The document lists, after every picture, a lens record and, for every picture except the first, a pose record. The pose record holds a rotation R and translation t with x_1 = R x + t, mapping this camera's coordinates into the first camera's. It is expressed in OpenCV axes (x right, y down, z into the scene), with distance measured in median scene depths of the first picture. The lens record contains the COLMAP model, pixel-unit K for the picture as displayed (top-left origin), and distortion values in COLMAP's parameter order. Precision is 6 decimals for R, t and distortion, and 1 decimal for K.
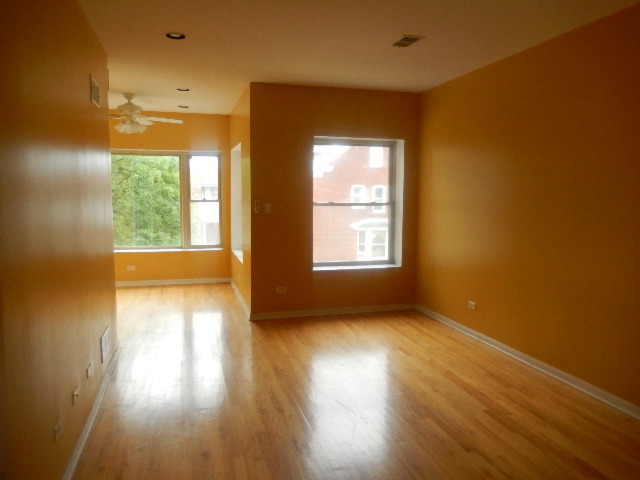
lens RADIAL K [[477.9, 0, 320.0], [0, 477.9, 240.0], [0, 0, 1]] dist [-0.001789, 0.000658]
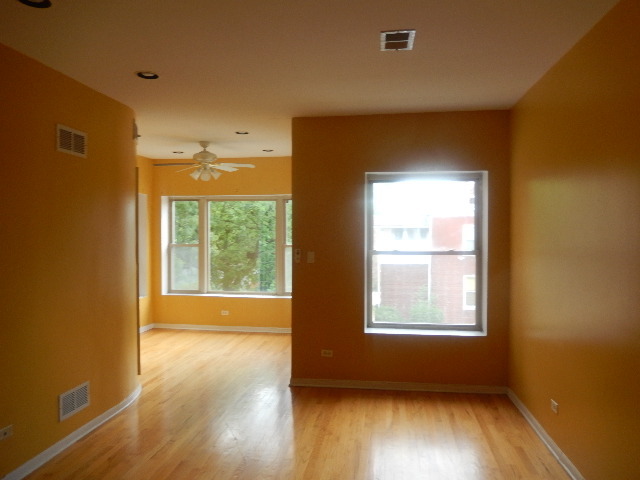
lens RADIAL K [[477.9, 0, 320.0], [0, 477.9, 240.0], [0, 0, 1]] dist [-0.001789, 0.000658]
pose [[0.915995, -0.000544, -0.401190, 0.232716], [-0.032812, 0.996547, -0.076267, -0.029113], [0.399847, 0.083024, 0.912814, 0.189391]]
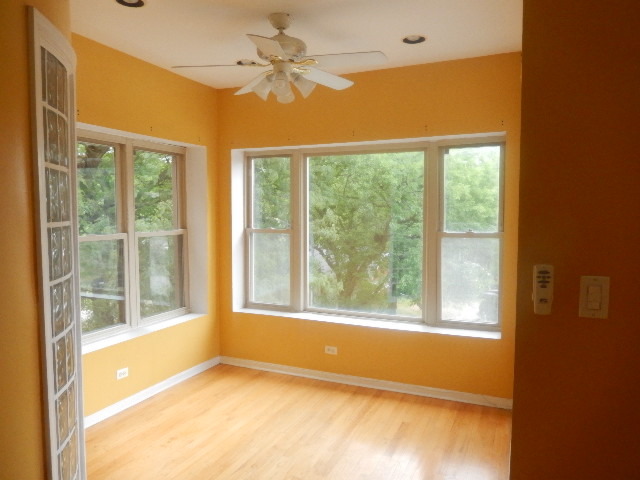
lens RADIAL K [[477.9, 0, 320.0], [0, 477.9, 240.0], [0, 0, 1]] dist [-0.001789, 0.000658]
pose [[0.776716, 0.030322, -0.629121, -0.061073], [-0.055823, 0.998224, -0.020808, -0.074647], [0.627372, 0.051282, 0.777029, 0.666415]]
